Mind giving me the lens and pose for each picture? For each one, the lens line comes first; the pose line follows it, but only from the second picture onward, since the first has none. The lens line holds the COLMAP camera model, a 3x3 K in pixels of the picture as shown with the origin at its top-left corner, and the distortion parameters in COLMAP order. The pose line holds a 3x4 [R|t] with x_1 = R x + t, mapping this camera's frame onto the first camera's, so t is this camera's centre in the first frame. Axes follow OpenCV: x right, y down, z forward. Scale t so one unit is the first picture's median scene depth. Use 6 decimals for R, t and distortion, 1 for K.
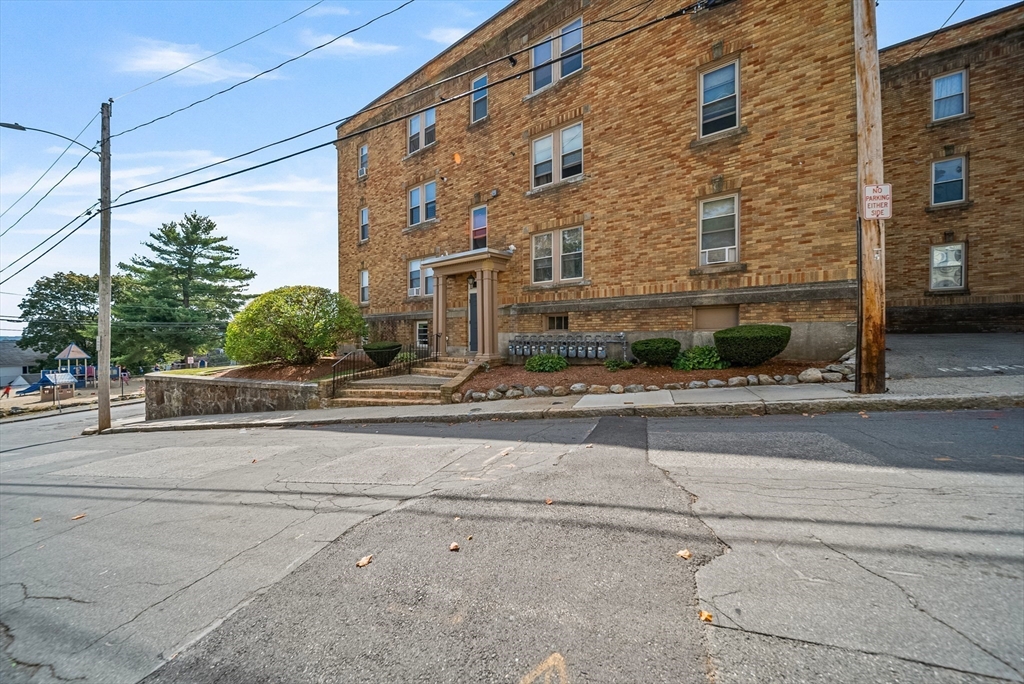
lens RADIAL K [[361.0, 0, 512.5], [0, 361.0, 336.4], [0, 0, 1]] dist [-0.001112, -0.000788]
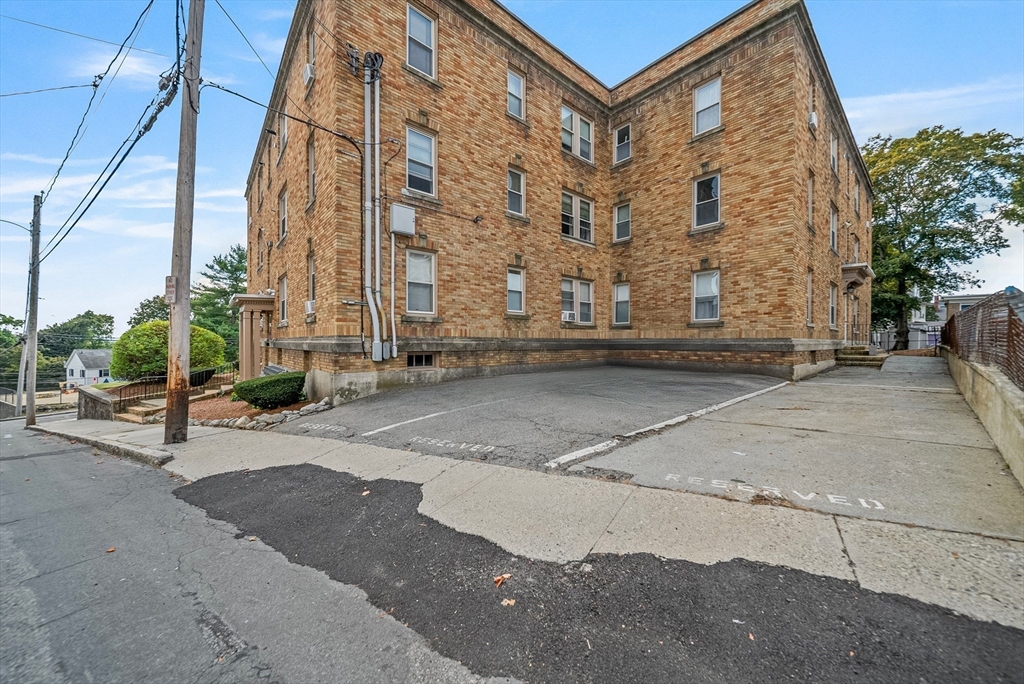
lens RADIAL K [[361.0, 0, 512.5], [0, 361.0, 336.4], [0, 0, 1]] dist [-0.001112, -0.000788]
pose [[0.977123, 0.003639, -0.212645, 0.952794], [-0.006596, 0.999891, -0.013201, -0.081343], [0.212574, 0.014302, 0.977040, 0.022278]]
